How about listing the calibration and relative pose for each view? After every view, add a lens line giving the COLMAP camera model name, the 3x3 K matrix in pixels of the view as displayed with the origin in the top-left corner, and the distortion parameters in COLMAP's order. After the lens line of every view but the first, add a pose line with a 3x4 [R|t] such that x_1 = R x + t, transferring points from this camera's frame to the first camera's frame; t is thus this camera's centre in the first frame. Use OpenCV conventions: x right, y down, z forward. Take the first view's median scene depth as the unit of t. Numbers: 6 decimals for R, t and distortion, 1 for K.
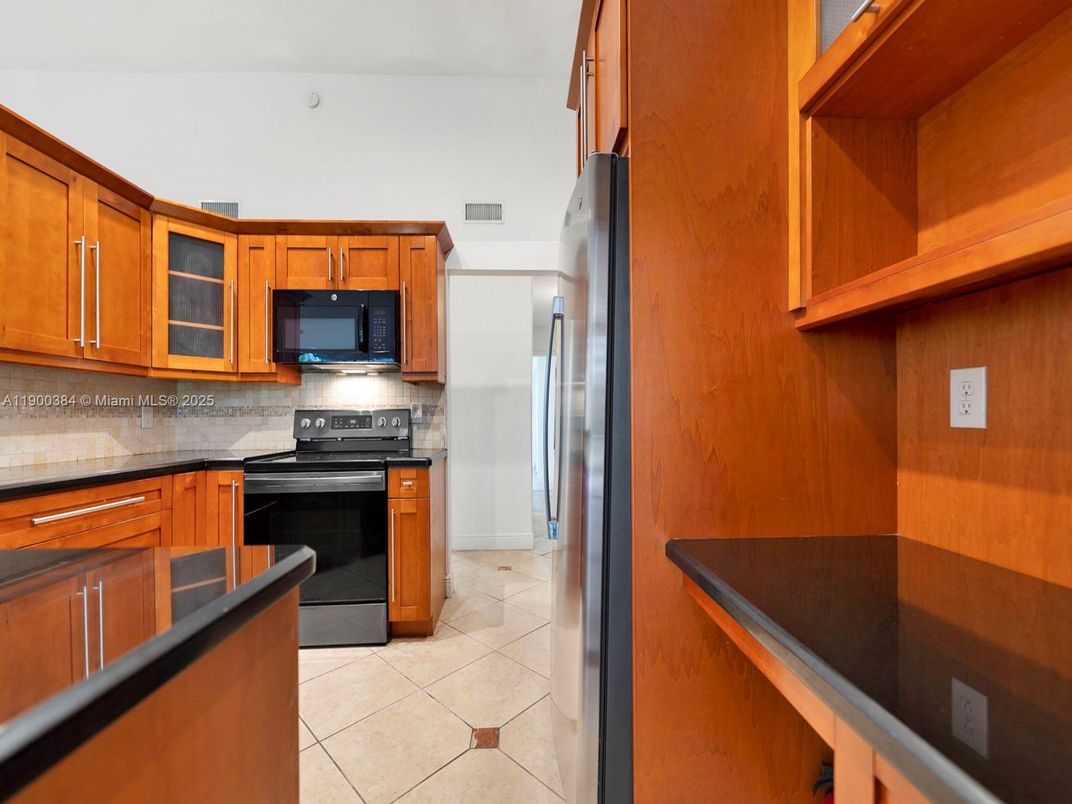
lens RADIAL K [[435.2, 0, 539.6], [0, 435.2, 418.3], [0, 0, 1]] dist [0.000959, -0.000030]
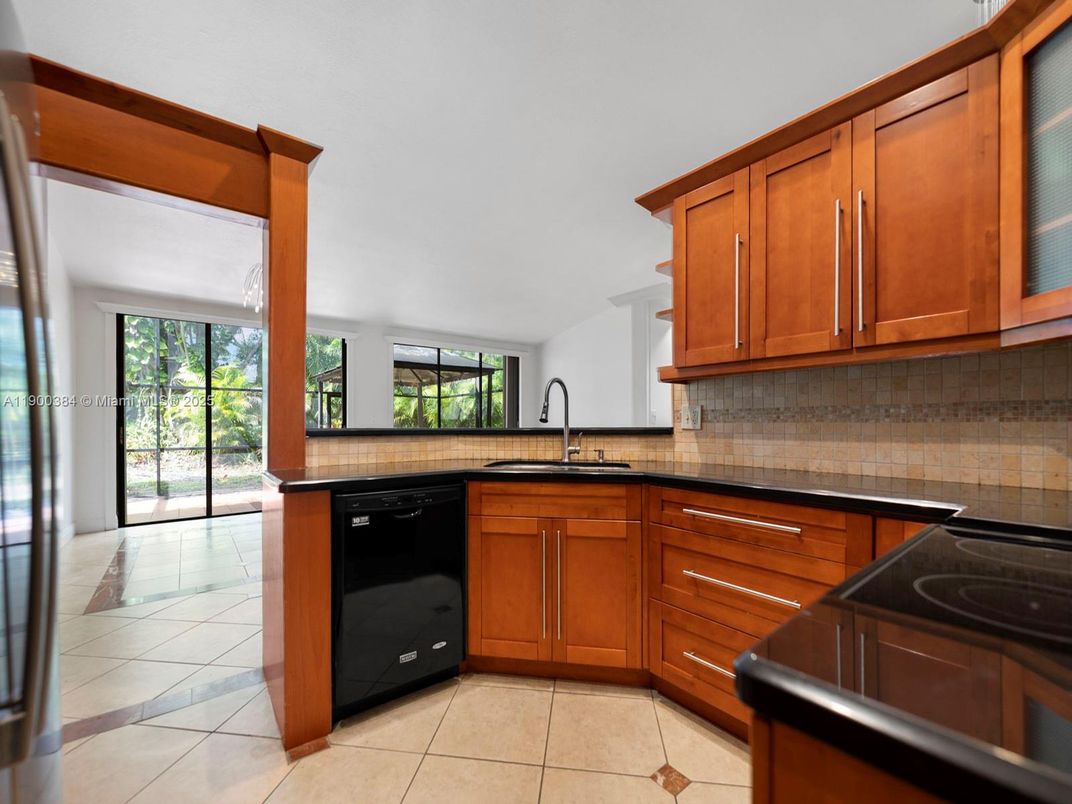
lens RADIAL K [[445.3, 0, 531.9], [0, 445.3, 415.3], [0, 0, 1]] dist [-0.000705, 0.000000]
pose [[-0.818493, -0.005892, -0.574486, -0.096035], [0.001342, 0.999925, -0.012167, -0.003971], [0.574515, -0.010730, -0.818424, 1.211226]]
